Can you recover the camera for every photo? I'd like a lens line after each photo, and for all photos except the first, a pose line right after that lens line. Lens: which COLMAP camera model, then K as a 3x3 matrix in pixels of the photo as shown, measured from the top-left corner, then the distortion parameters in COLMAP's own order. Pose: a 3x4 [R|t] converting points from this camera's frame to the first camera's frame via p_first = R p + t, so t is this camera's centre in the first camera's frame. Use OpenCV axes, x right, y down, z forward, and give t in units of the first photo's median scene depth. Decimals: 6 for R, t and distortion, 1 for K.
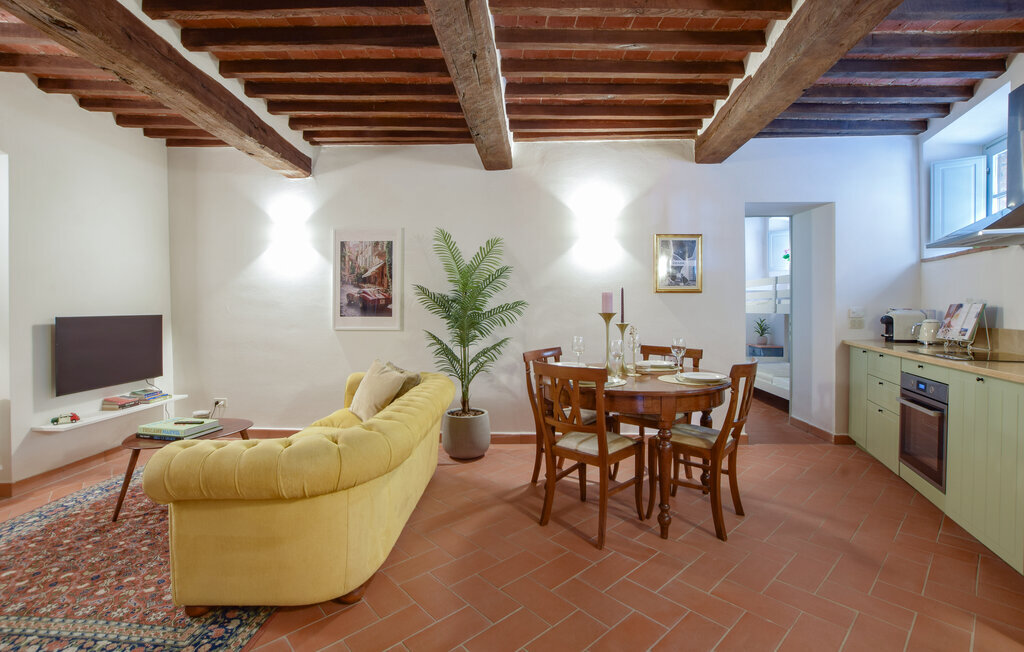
lens RADIAL K [[486.3, 0, 515.3], [0, 486.3, 319.5], [0, 0, 1]] dist [-0.000506, 0.001202]
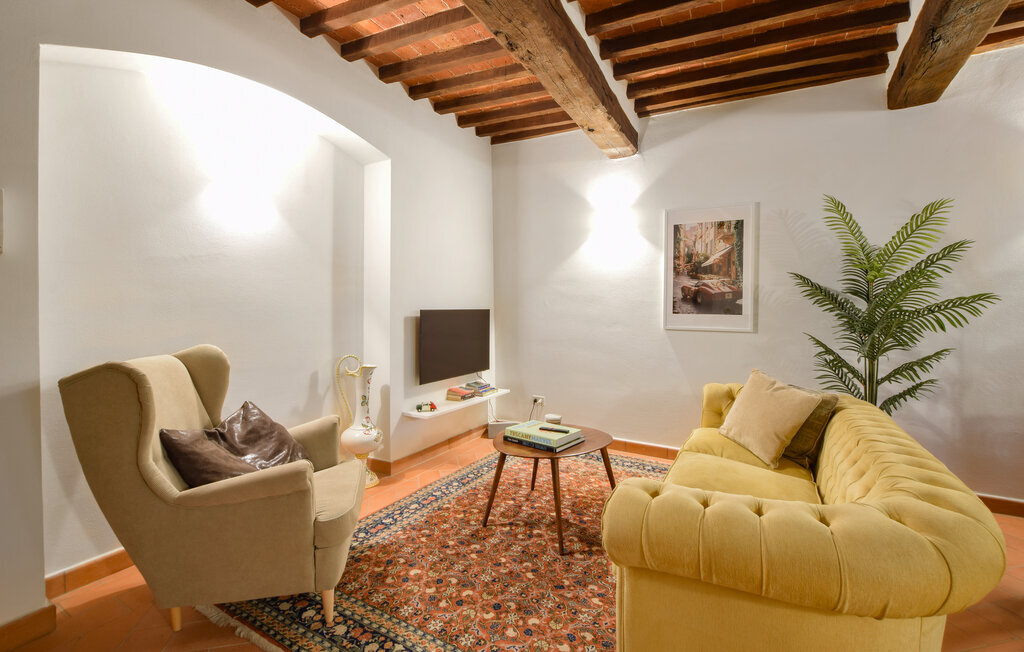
lens RADIAL K [[490.2, 0, 512.0], [0, 490.2, 326.0], [0, 0, 1]] dist [-0.003017, 0.000077]
pose [[0.888423, 0.026644, -0.458252, -0.237604], [-0.019941, 0.999612, 0.019461, 0.004782], [0.458592, -0.008151, 0.888609, 0.124085]]
